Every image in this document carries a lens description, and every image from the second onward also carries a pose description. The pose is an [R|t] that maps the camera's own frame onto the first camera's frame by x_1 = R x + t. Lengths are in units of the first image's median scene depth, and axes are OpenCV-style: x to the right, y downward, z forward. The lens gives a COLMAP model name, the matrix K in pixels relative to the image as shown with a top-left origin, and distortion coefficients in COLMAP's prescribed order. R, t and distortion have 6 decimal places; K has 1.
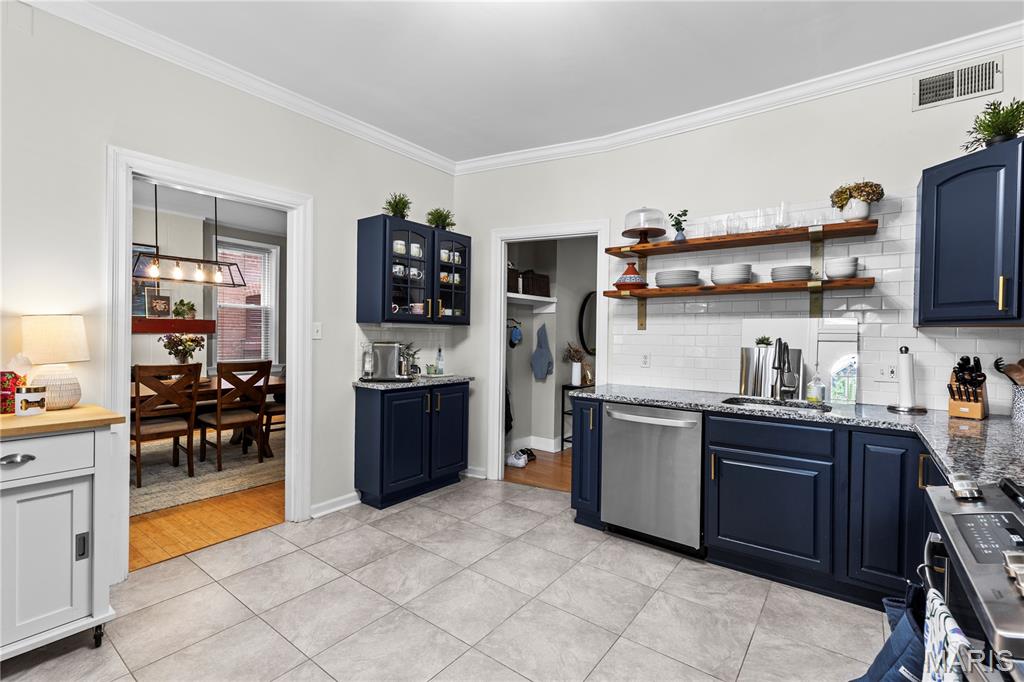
lens RADIAL K [[469.0, 0, 508.0], [0, 469.0, 340.9], [0, 0, 1]] dist [0.003756, -0.000040]
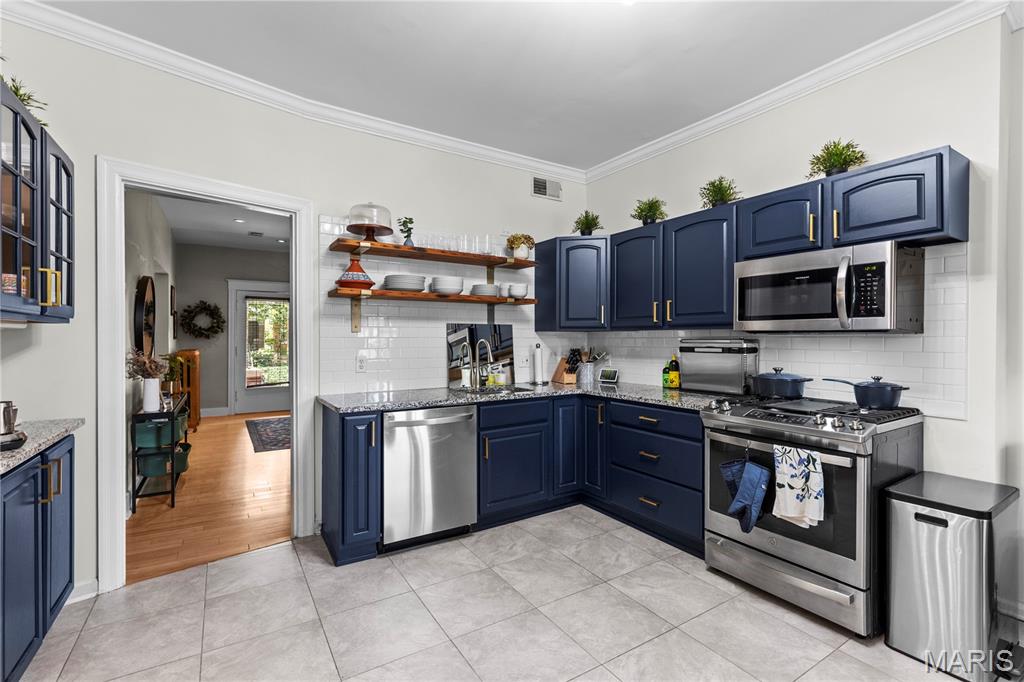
lens RADIAL K [[469.0, 0, 510.7], [0, 469.0, 340.7], [0, 0, 1]] dist [0.003756, -0.000040]
pose [[0.327202, -0.017754, 0.944788, -0.596508], [0.013009, 0.999813, 0.014283, -0.019491], [-0.944865, 0.007617, 0.327372, 0.493681]]
